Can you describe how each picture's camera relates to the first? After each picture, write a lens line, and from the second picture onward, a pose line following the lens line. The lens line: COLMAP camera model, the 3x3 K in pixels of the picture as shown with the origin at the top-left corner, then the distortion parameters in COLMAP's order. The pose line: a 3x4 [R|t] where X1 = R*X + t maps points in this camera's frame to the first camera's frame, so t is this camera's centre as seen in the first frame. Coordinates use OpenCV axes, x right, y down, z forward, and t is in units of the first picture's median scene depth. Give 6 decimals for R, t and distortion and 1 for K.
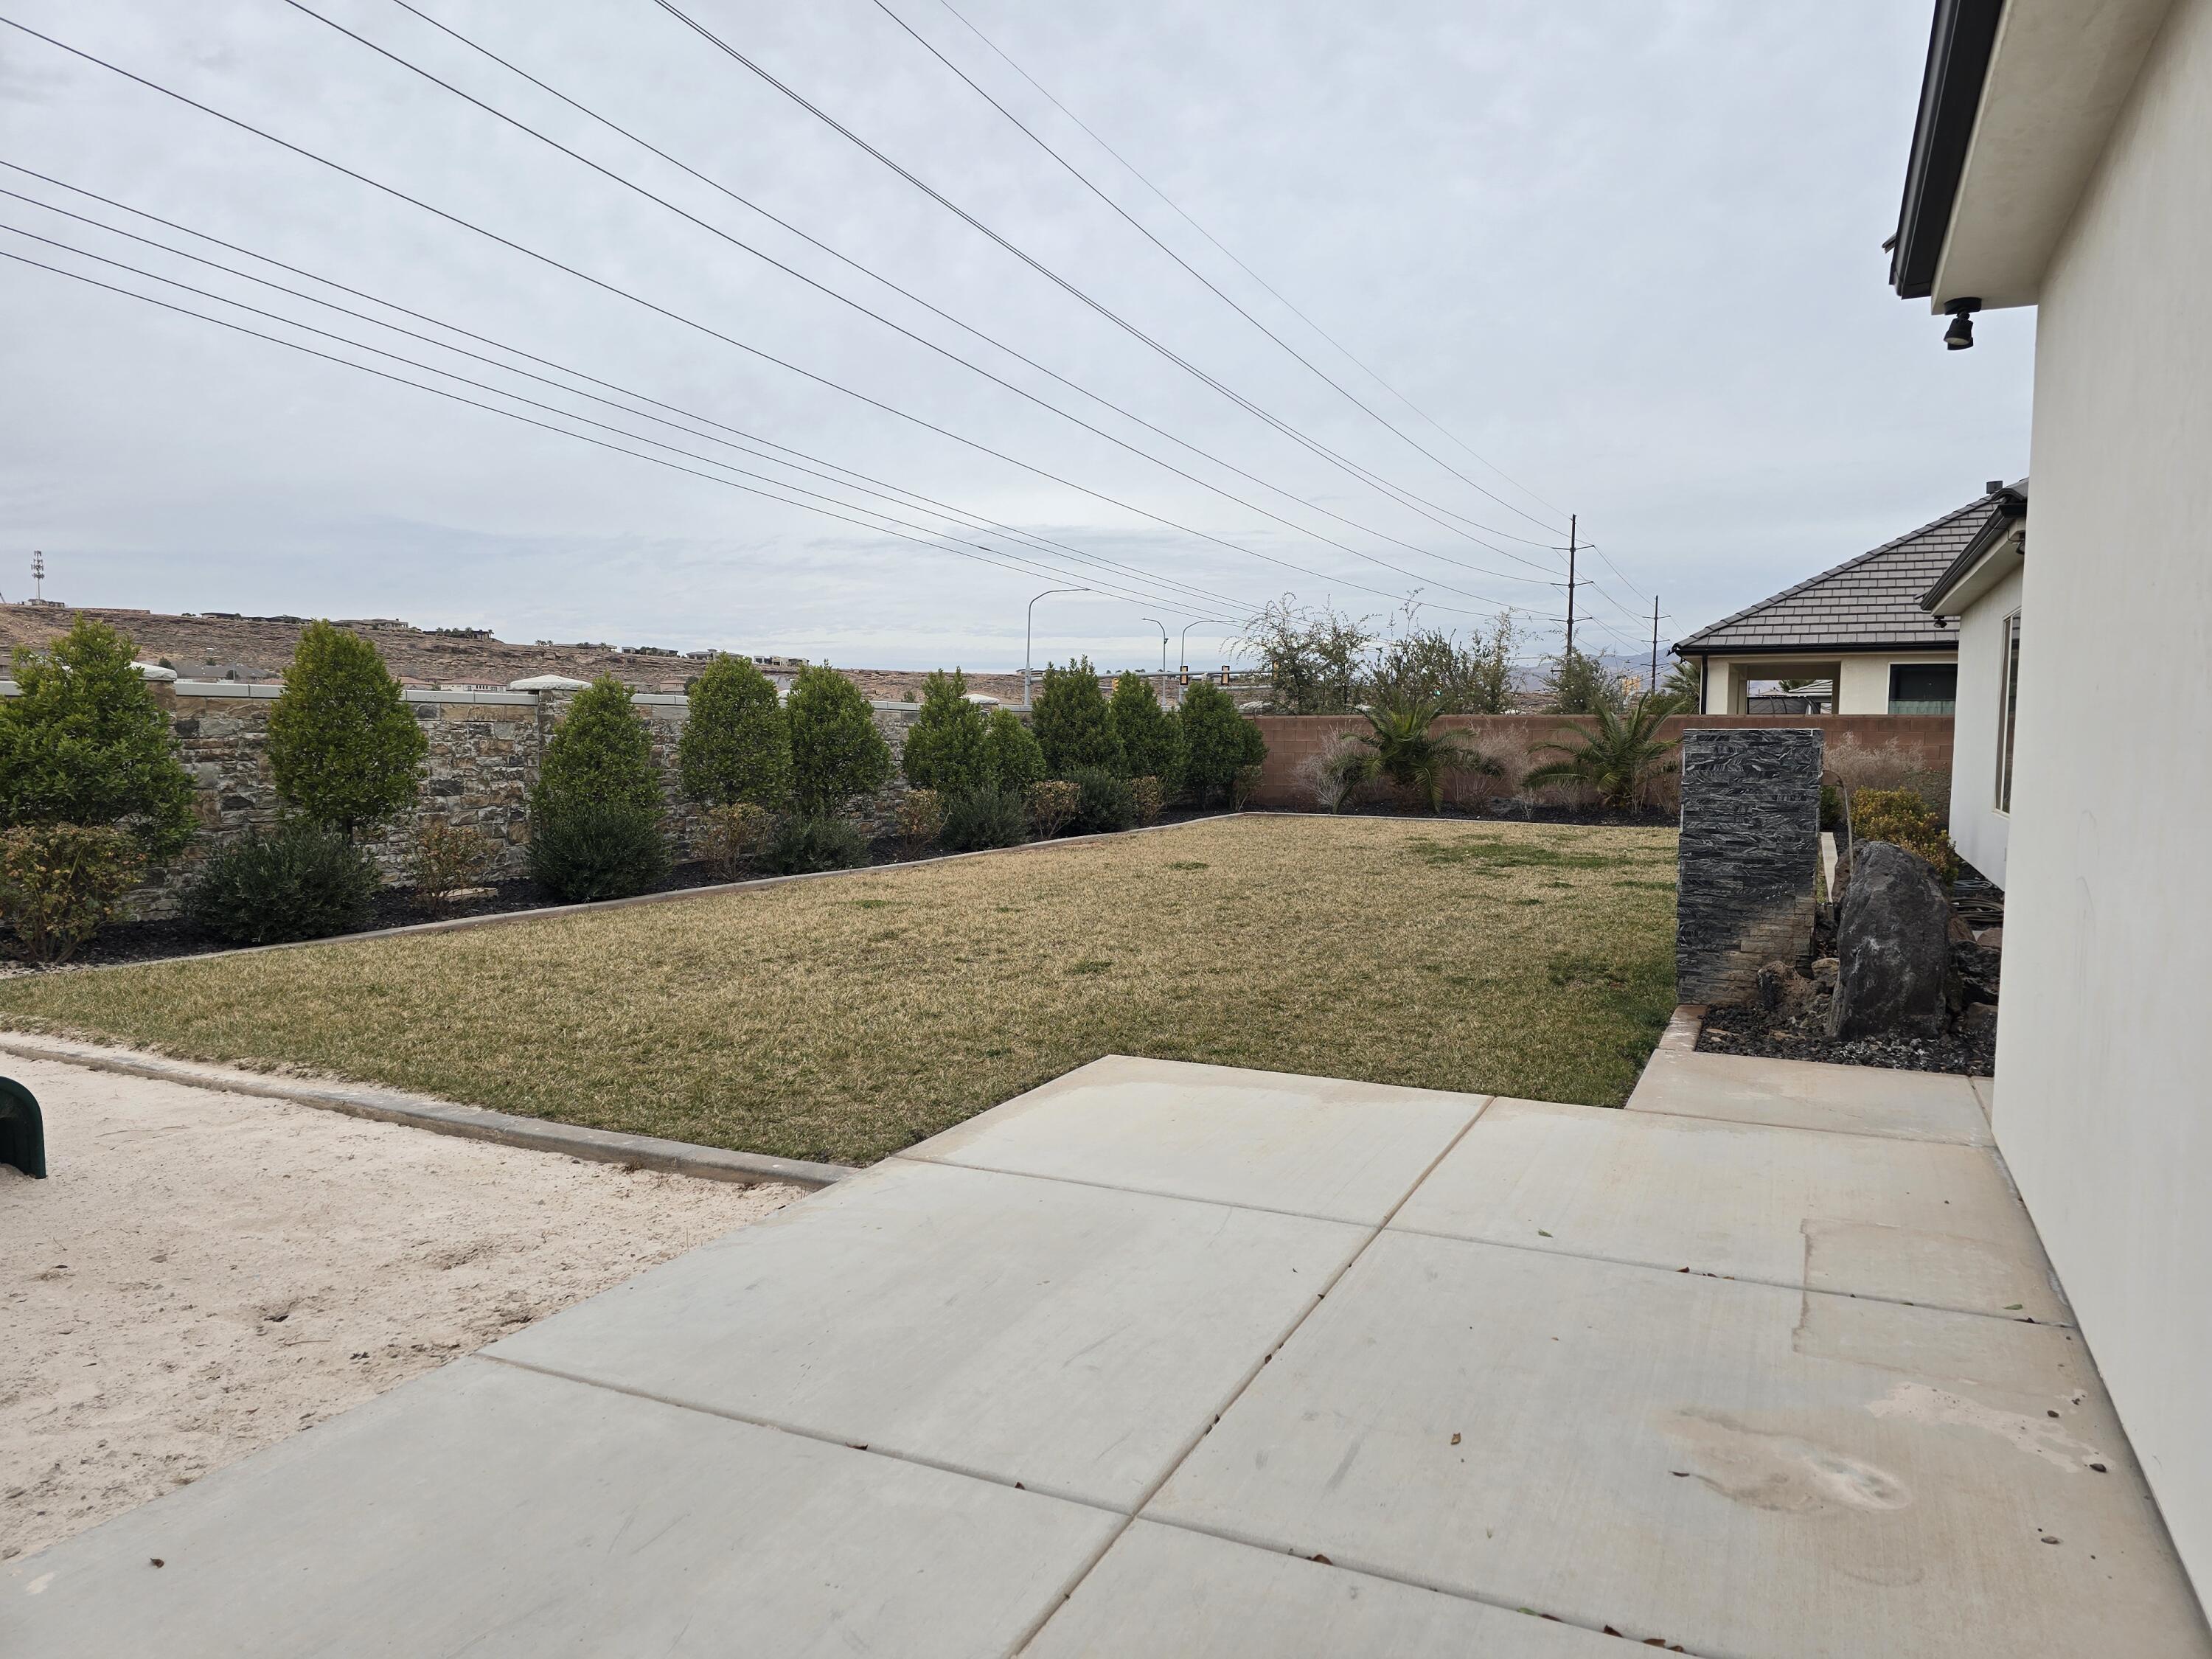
lens RADIAL K [[1450.2, 0, 1106.0], [0, 1450.2, 829.5], [0, 0, 1]] dist [0.084309, -0.077025]
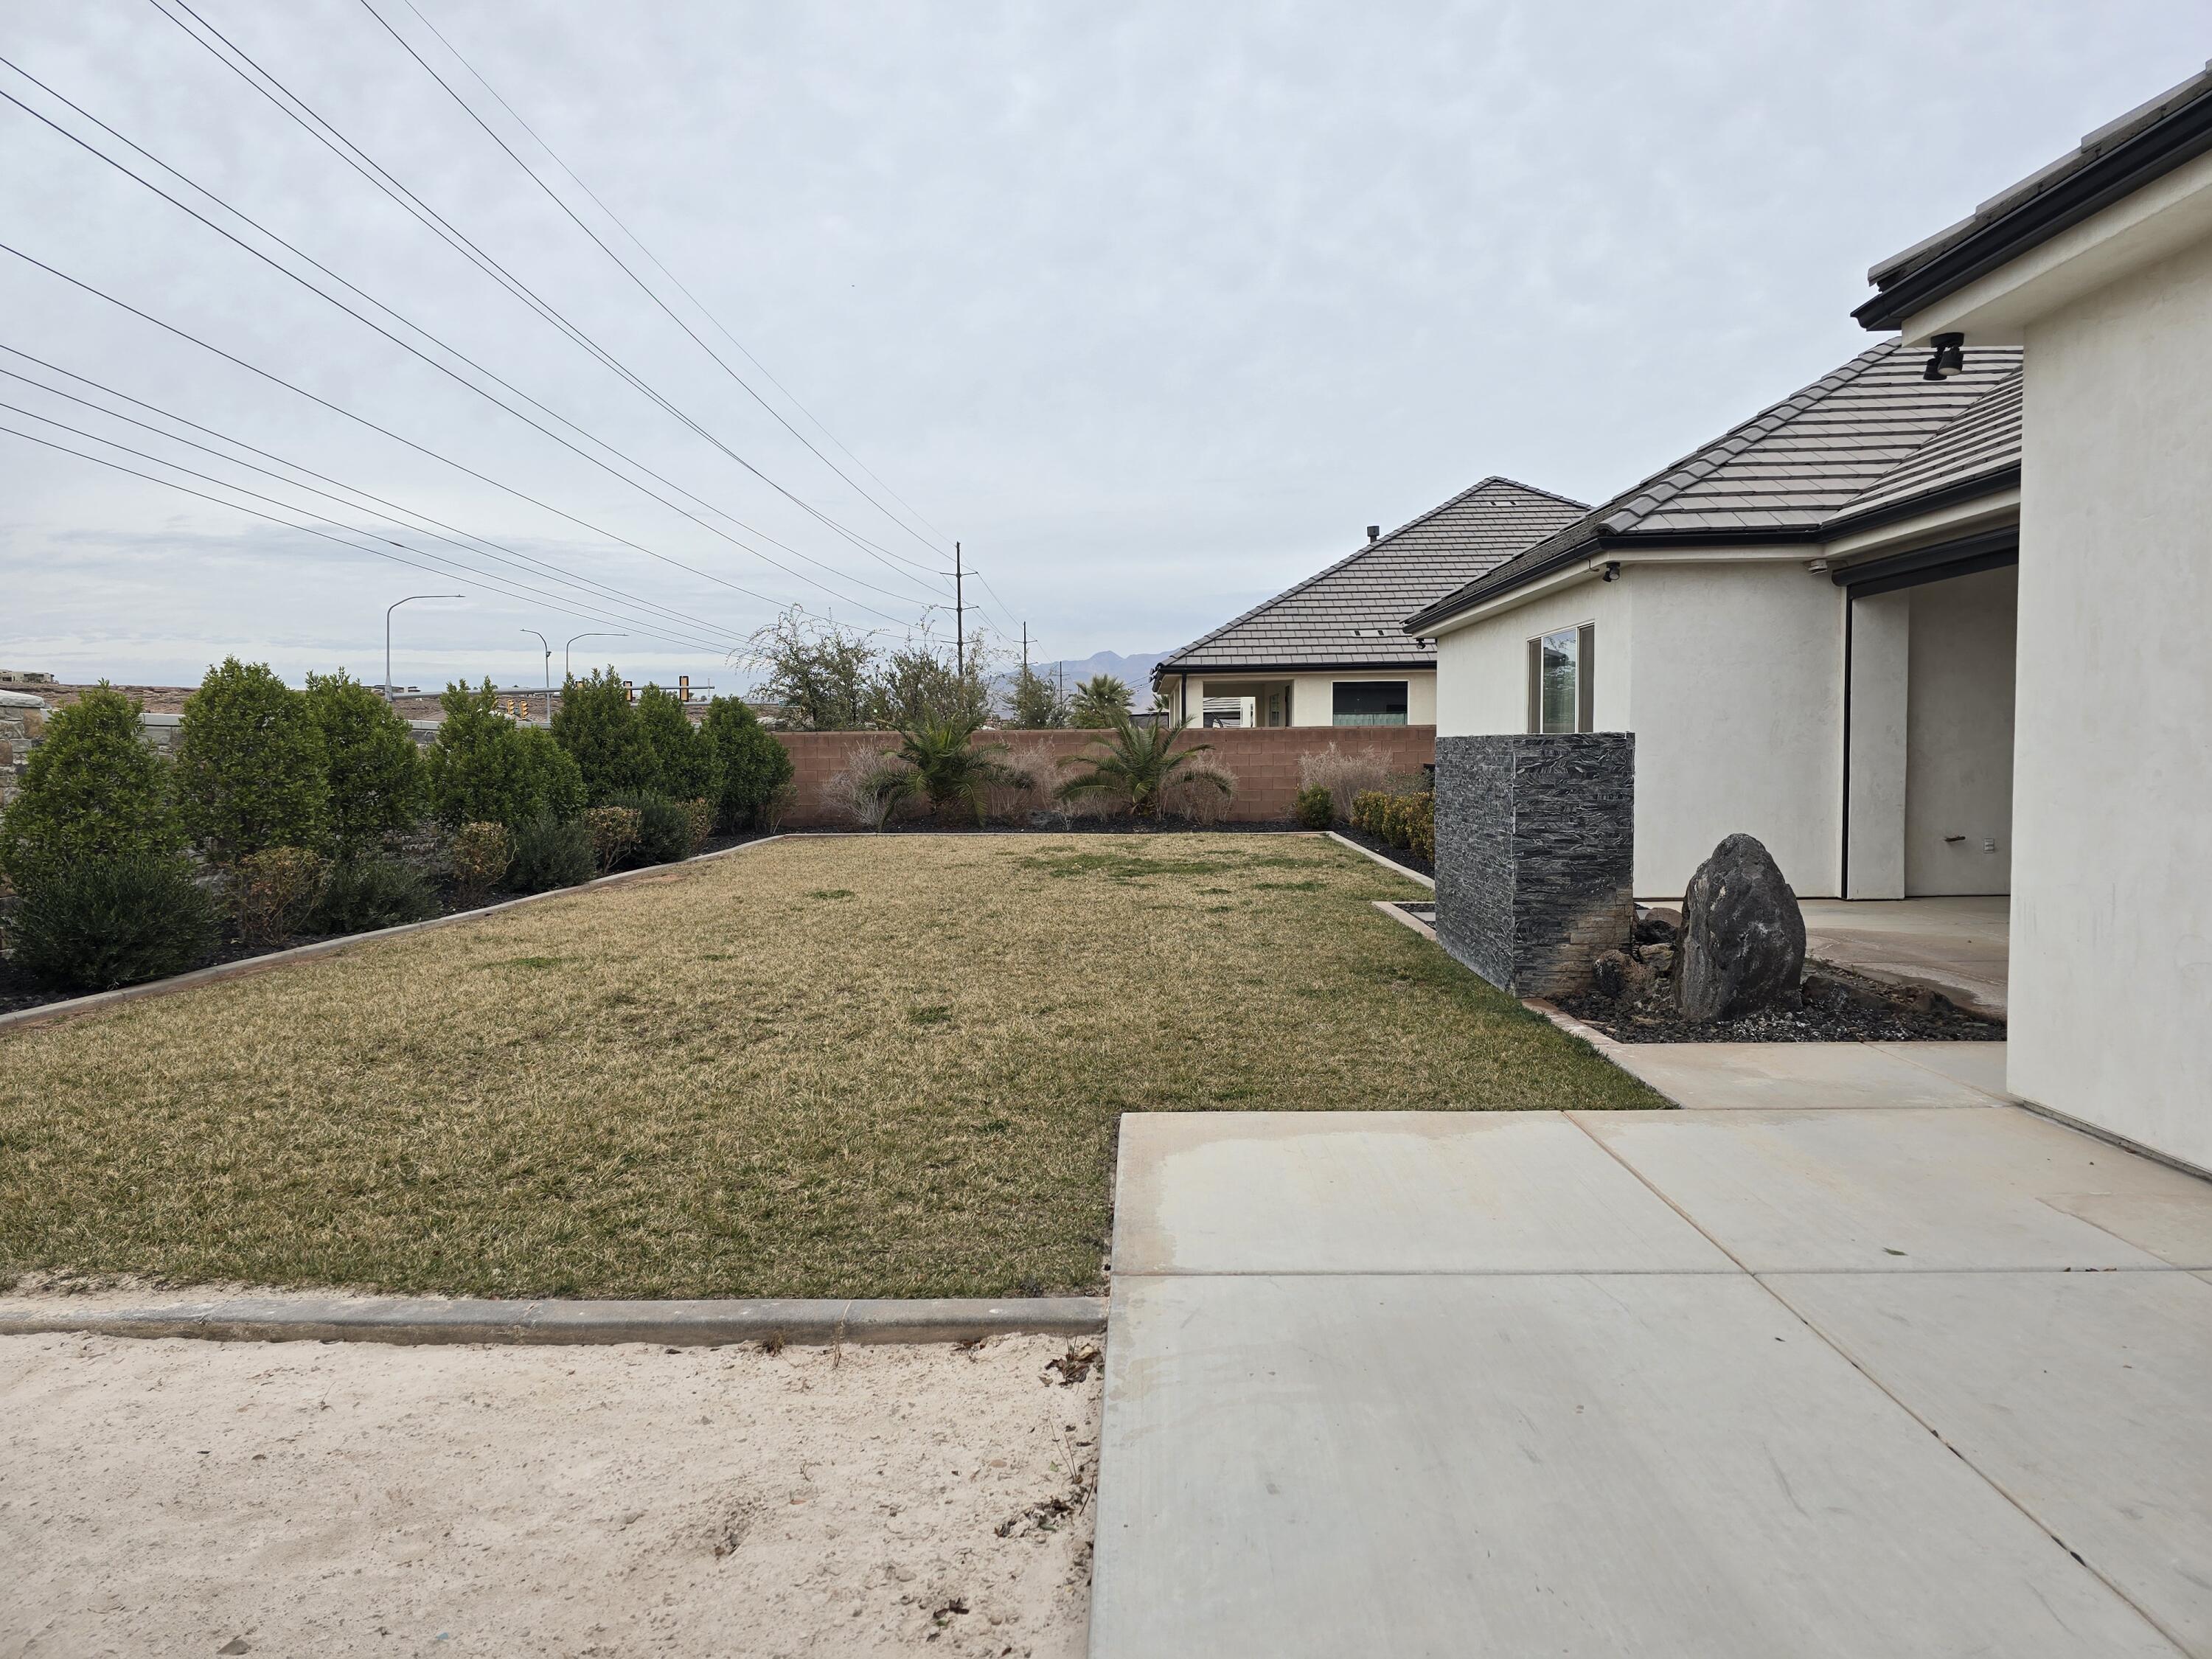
lens RADIAL K [[1450.2, 0, 1106.0], [0, 1450.2, 829.5], [0, 0, 1]] dist [0.084309, -0.077025]
pose [[0.916823, -0.038705, 0.397414, -0.156401], [0.043633, 0.999042, -0.003360, -0.005405], [-0.396904, 0.020421, 0.917633, 0.090553]]
